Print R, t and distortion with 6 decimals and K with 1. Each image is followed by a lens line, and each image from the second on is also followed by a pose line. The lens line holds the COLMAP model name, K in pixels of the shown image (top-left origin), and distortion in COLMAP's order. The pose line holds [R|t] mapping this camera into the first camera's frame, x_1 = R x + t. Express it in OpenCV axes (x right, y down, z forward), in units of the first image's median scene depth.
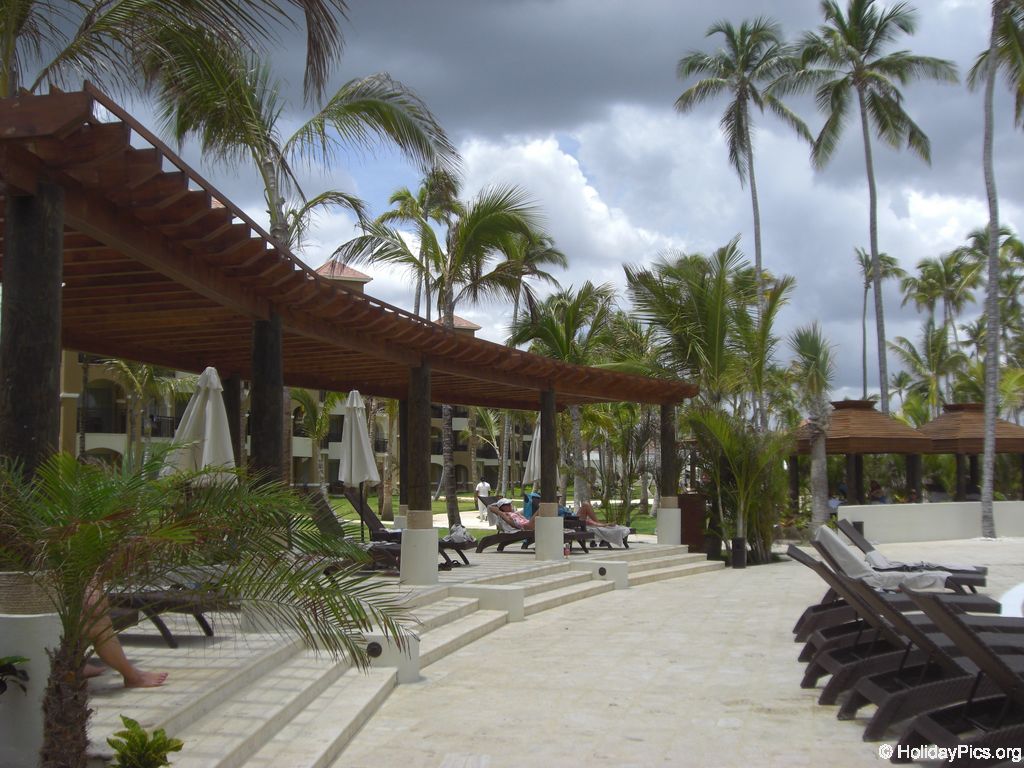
lens RADIAL K [[1137.5, 0, 498.5], [0, 1137.5, 388.7], [0, 0, 1]] dist [-0.239193, 0.305998]
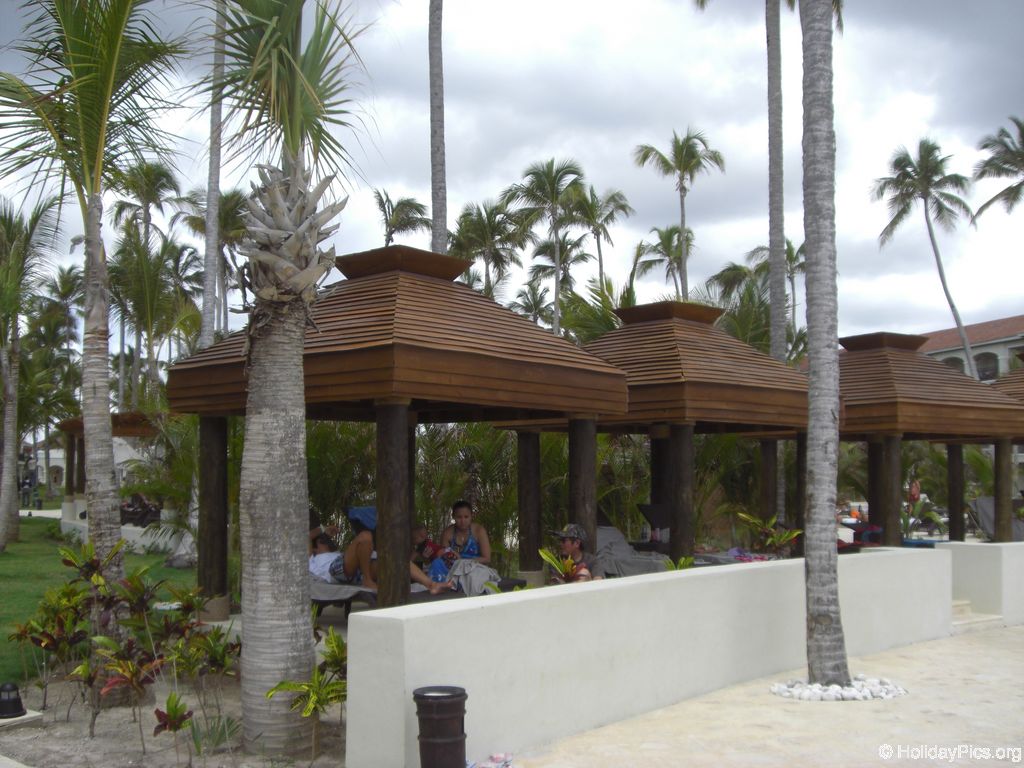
lens RADIAL K [[1137.5, 0, 498.5], [0, 1137.5, 388.7], [0, 0, 1]] dist [-0.239193, 0.305998]
pose [[0.907374, 0.042162, 0.418204, 0.154512], [-0.040917, 0.999091, -0.011949, 0.040301], [-0.418328, -0.006270, 0.908275, 0.513012]]
